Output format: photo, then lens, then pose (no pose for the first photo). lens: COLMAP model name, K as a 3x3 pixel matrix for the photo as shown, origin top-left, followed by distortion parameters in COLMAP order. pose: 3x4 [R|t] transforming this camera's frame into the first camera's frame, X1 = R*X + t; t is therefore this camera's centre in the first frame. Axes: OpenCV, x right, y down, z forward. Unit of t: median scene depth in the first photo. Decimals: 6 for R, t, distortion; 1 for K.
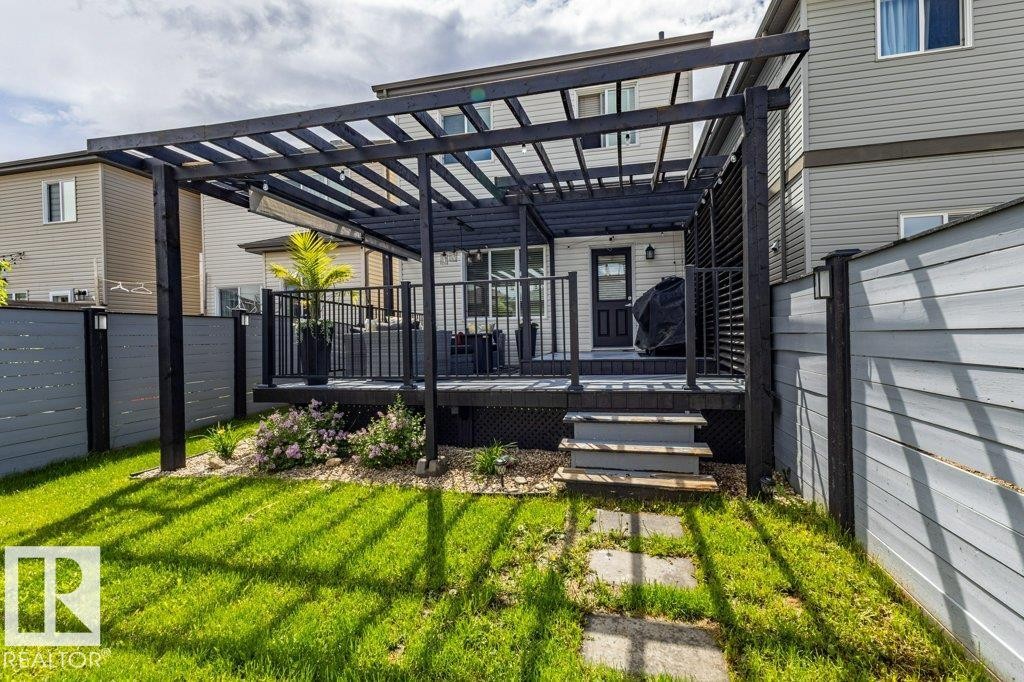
lens RADIAL K [[480.7, 0, 514.7], [0, 480.7, 339.9], [0, 0, 1]] dist [0.001146, -0.000178]
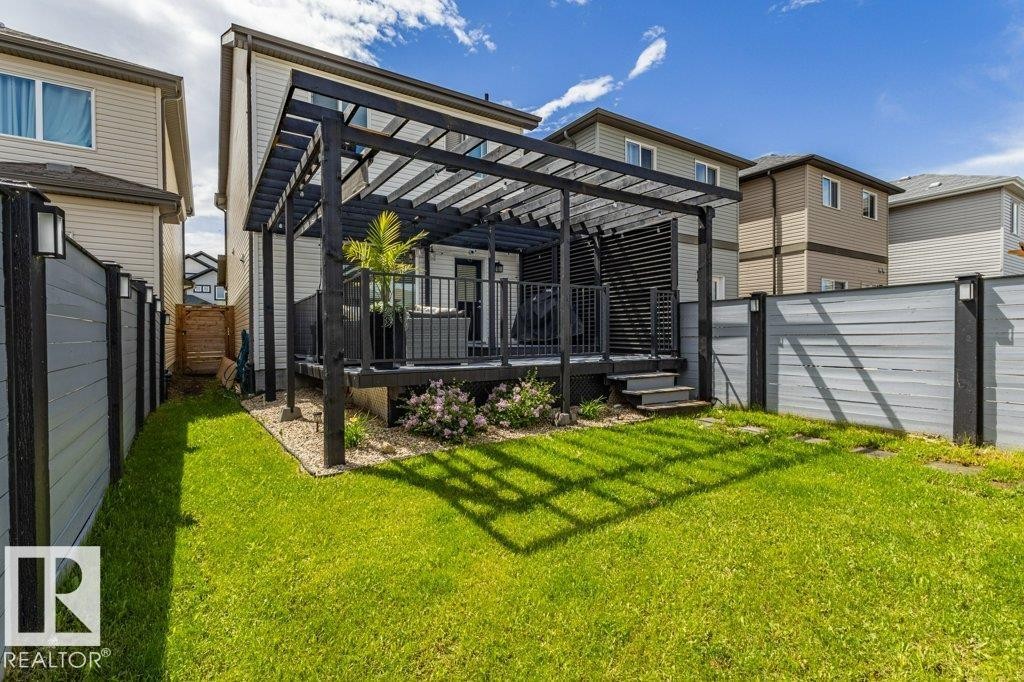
lens RADIAL K [[480.7, 0, 514.7], [0, 480.7, 339.9], [0, 0, 1]] dist [0.001146, -0.000178]
pose [[0.692124, 0.012483, 0.721671, -1.248419], [-0.004629, 0.999907, -0.012856, 0.059184], [-0.721764, 0.005557, 0.692117, 0.154476]]
